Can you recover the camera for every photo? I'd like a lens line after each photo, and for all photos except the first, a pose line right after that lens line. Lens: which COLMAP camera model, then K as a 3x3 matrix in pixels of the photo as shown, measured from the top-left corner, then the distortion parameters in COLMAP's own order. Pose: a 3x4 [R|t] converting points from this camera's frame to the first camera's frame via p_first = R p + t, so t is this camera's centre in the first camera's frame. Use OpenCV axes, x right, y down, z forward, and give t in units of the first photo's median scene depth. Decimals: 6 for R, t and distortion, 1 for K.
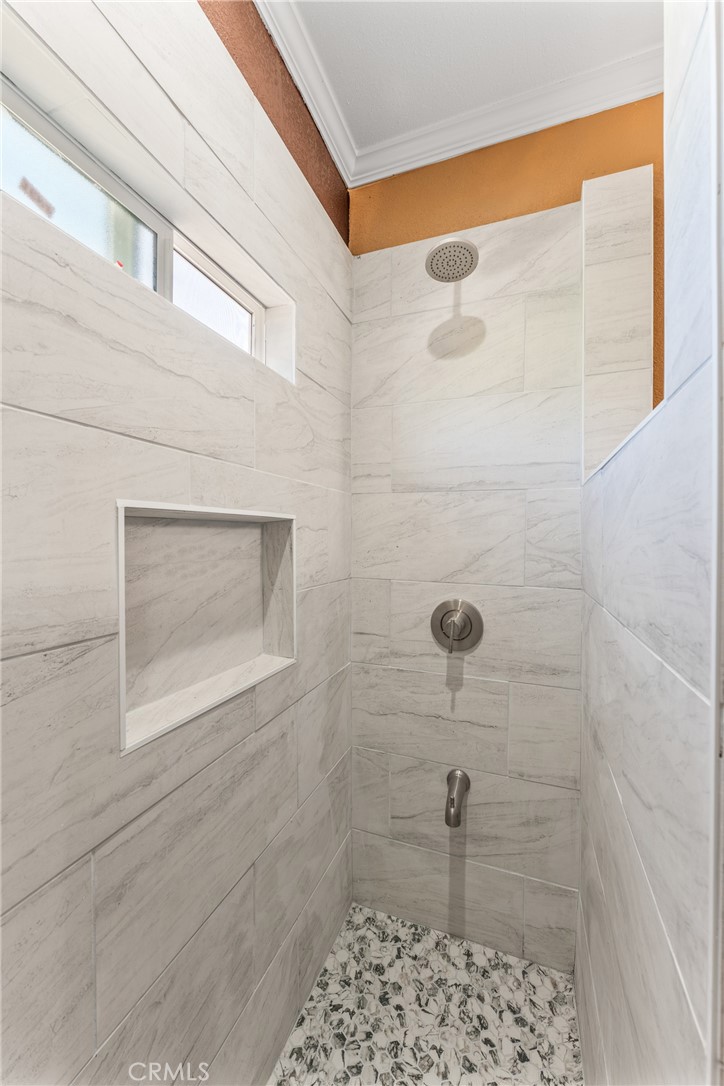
lens RADIAL K [[429.7, 0, 361.0], [0, 429.7, 541.7], [0, 0, 1]] dist [0.000934, 0.000082]
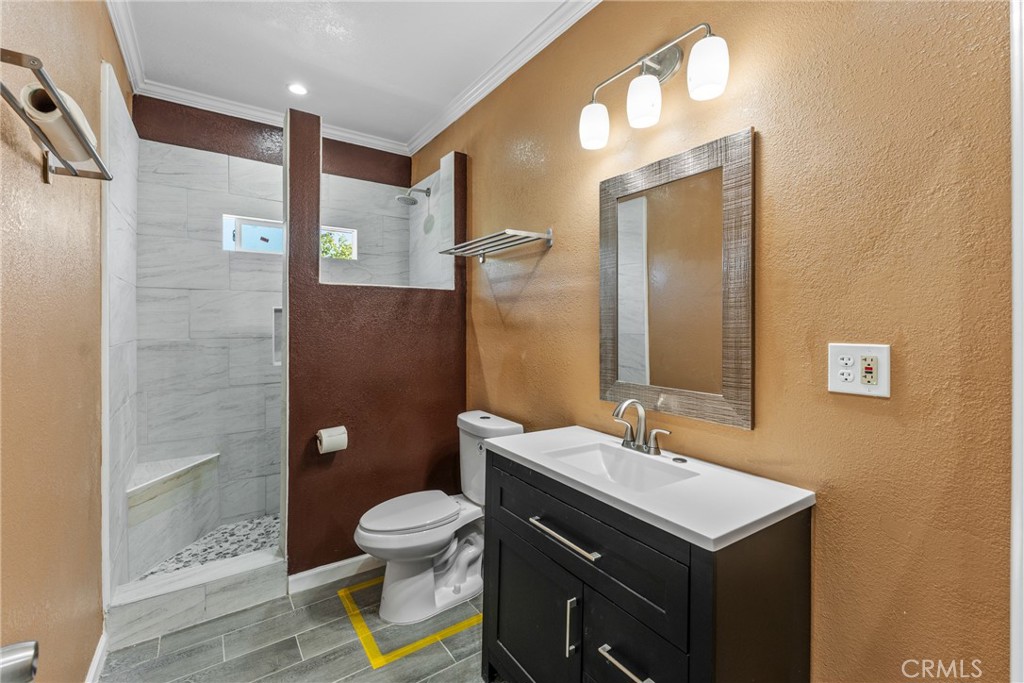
lens RADIAL K [[447.0, 0, 507.7], [0, 447.0, 321.7], [0, 0, 1]] dist [-0.000942, -0.000078]
pose [[0.820347, 0.004056, -0.571852, 1.876338], [-0.006494, 0.999976, -0.002223, 0.022680], [0.571830, 0.005538, 0.820354, -0.638607]]
